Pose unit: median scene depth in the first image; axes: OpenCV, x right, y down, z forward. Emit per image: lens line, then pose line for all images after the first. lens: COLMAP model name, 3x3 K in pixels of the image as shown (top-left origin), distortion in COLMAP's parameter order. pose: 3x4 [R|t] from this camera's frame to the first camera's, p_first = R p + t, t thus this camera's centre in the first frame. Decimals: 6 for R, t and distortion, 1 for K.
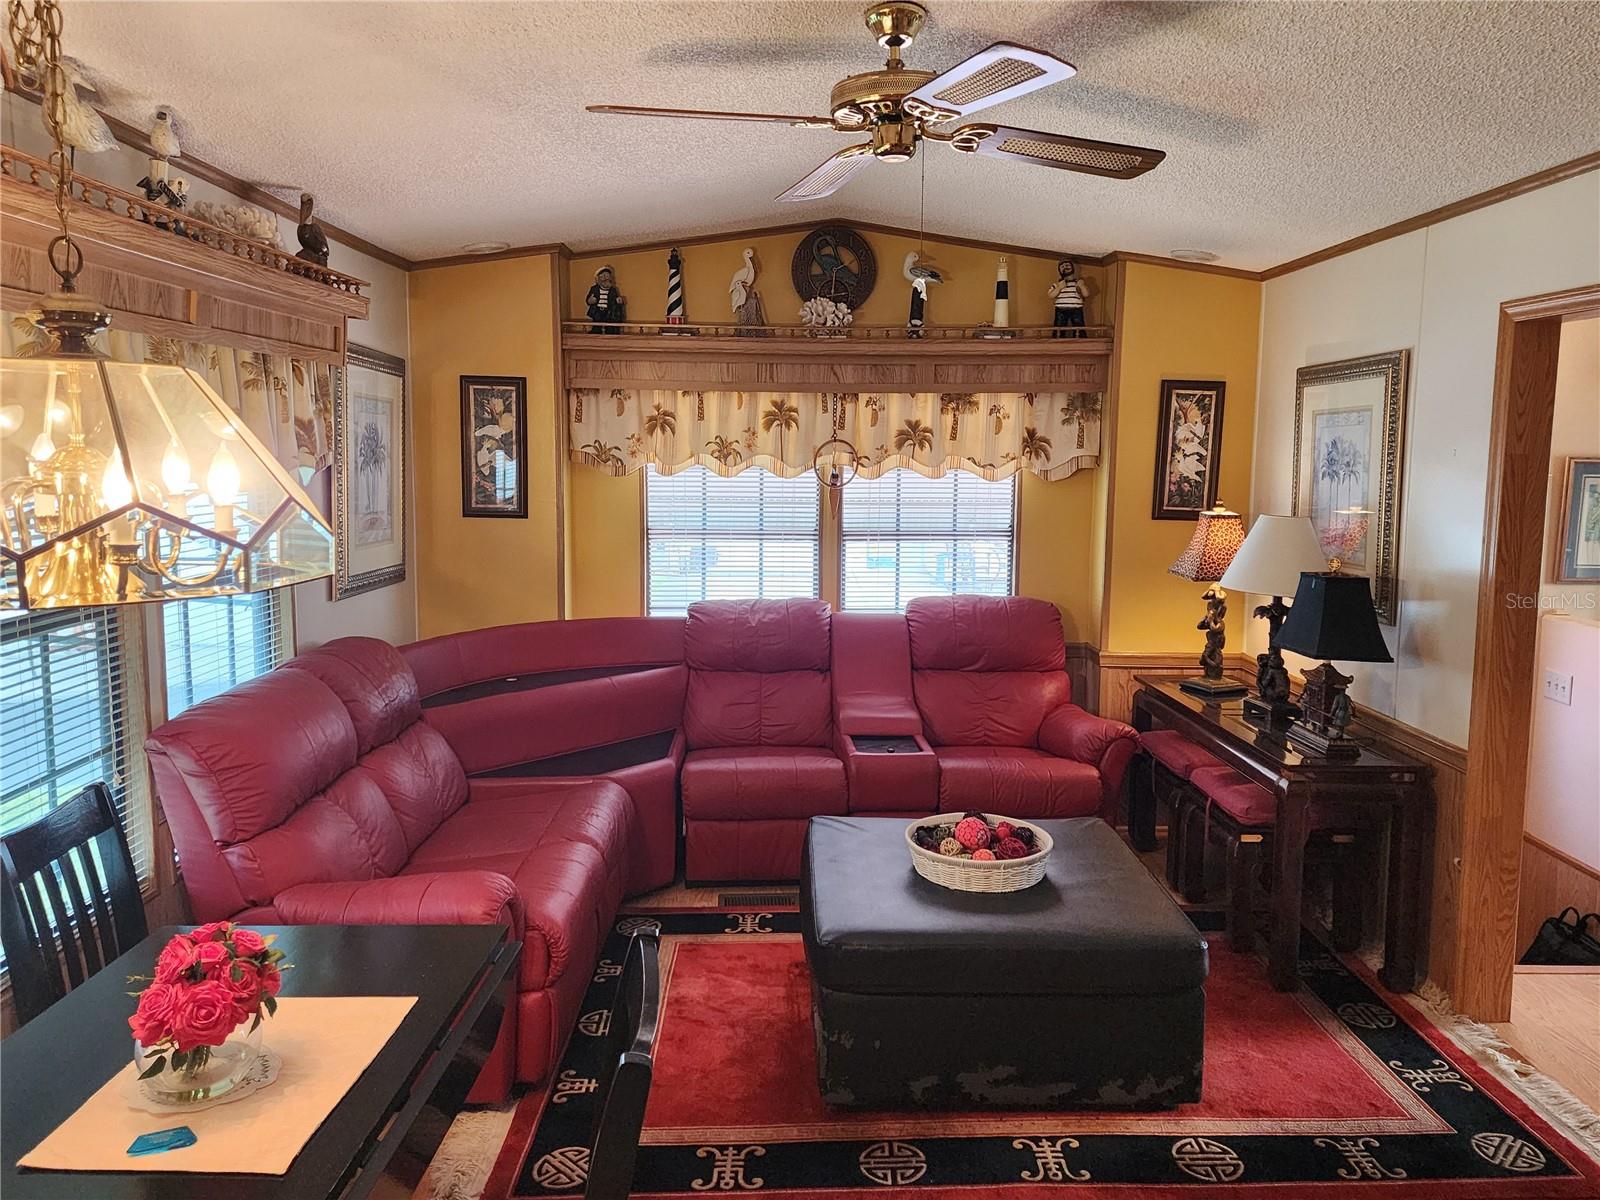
lens RADIAL K [[1203.4, 0, 790.7], [0, 1203.4, 590.0], [0, 0, 1]] dist [0.052521, -0.036708]
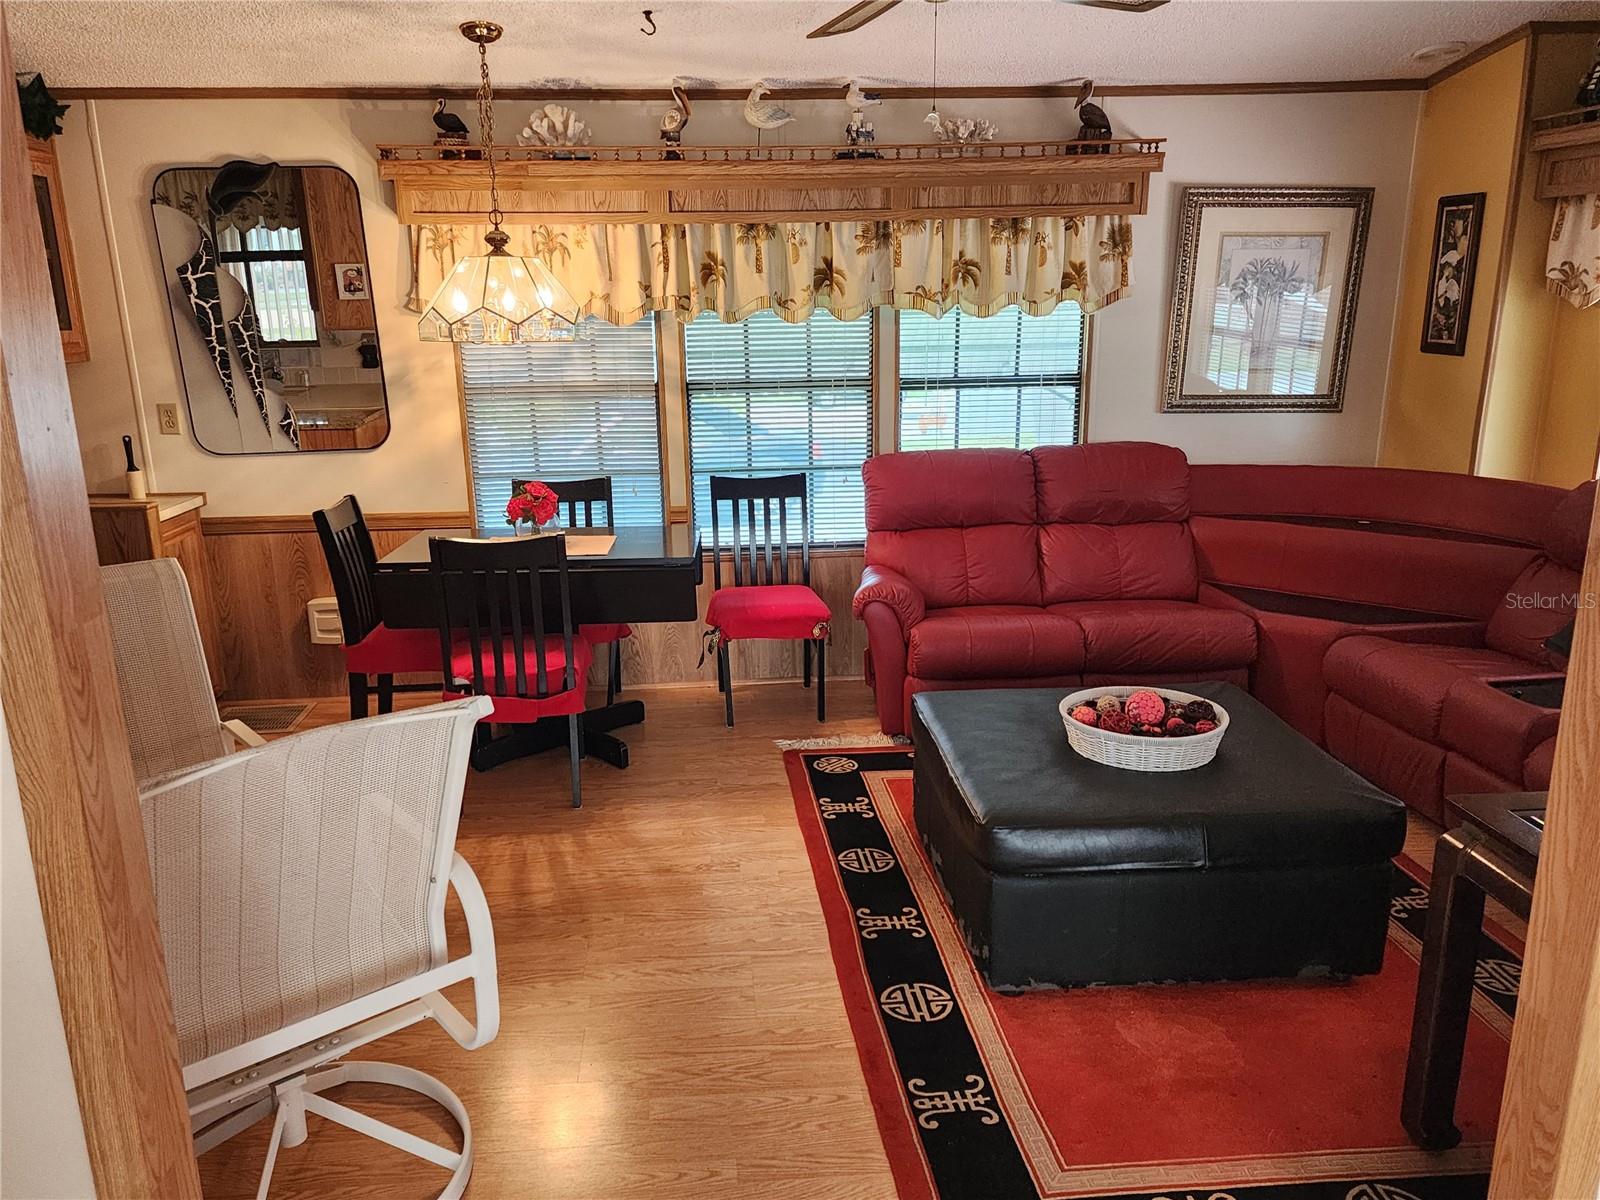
lens RADIAL K [[1203.4, 0, 790.2], [0, 1203.4, 611.1], [0, 0, 1]] dist [0.052521, -0.036708]
pose [[0.067714, 0.243328, -0.967578, 0.687946], [-0.104905, 0.966164, 0.235631, -0.037324], [0.992174, 0.085548, 0.090949, 0.438334]]
